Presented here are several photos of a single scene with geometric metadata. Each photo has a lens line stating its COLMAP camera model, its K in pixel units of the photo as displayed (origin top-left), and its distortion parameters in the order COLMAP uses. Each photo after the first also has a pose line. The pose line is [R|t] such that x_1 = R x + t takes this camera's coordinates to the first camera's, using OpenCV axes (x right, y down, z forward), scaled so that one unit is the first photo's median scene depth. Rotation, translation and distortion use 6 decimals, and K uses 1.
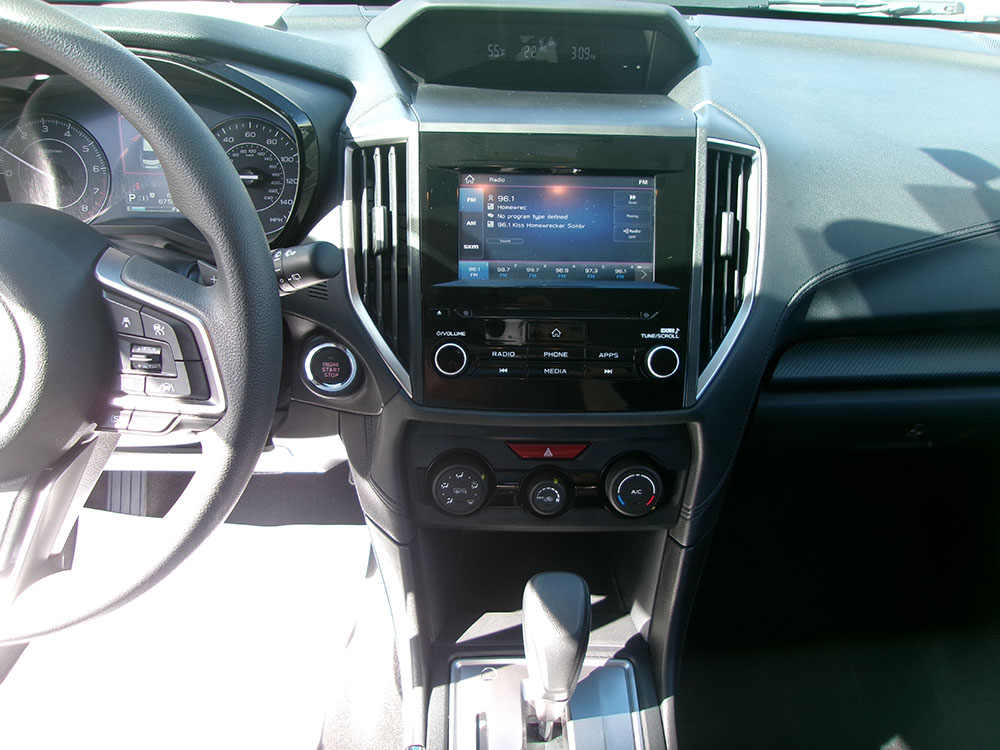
lens RADIAL K [[788.7, 0, 496.4], [0, 788.7, 380.0], [0, 0, 1]] dist [-0.002903, 0.006983]
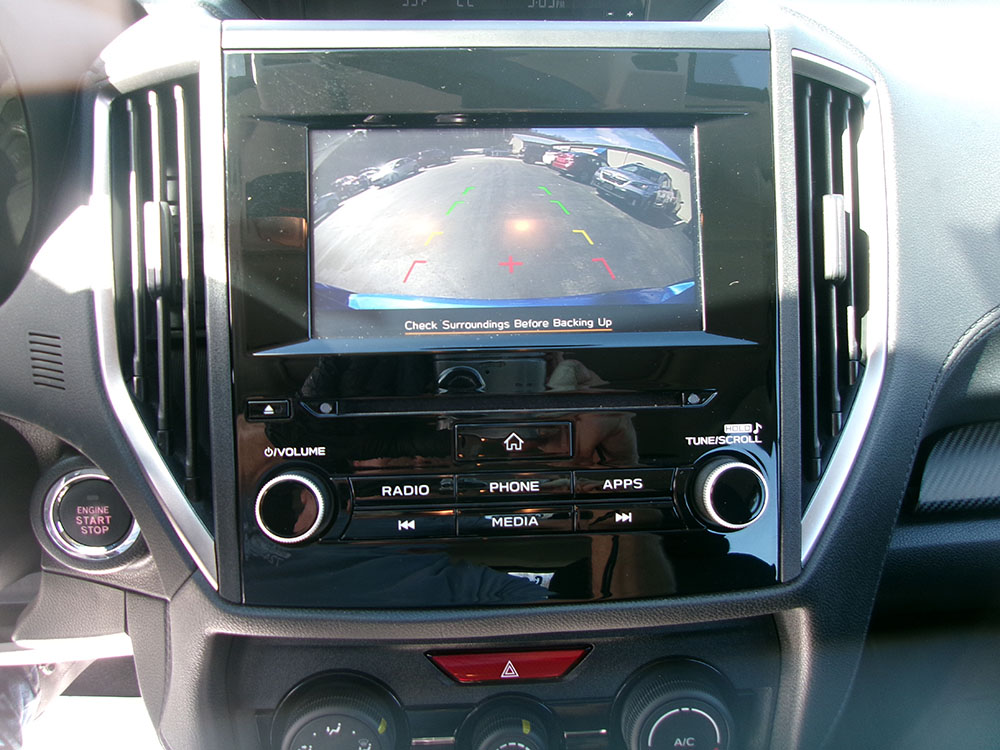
lens RADIAL K [[788.7, 0, 496.4], [0, 788.7, 380.0], [0, 0, 1]] dist [-0.002903, 0.006983]
pose [[0.998560, -0.035216, 0.040476, 0.045837], [0.038736, 0.995209, -0.089774, -0.053155], [-0.037121, 0.091213, 0.995139, 0.499710]]
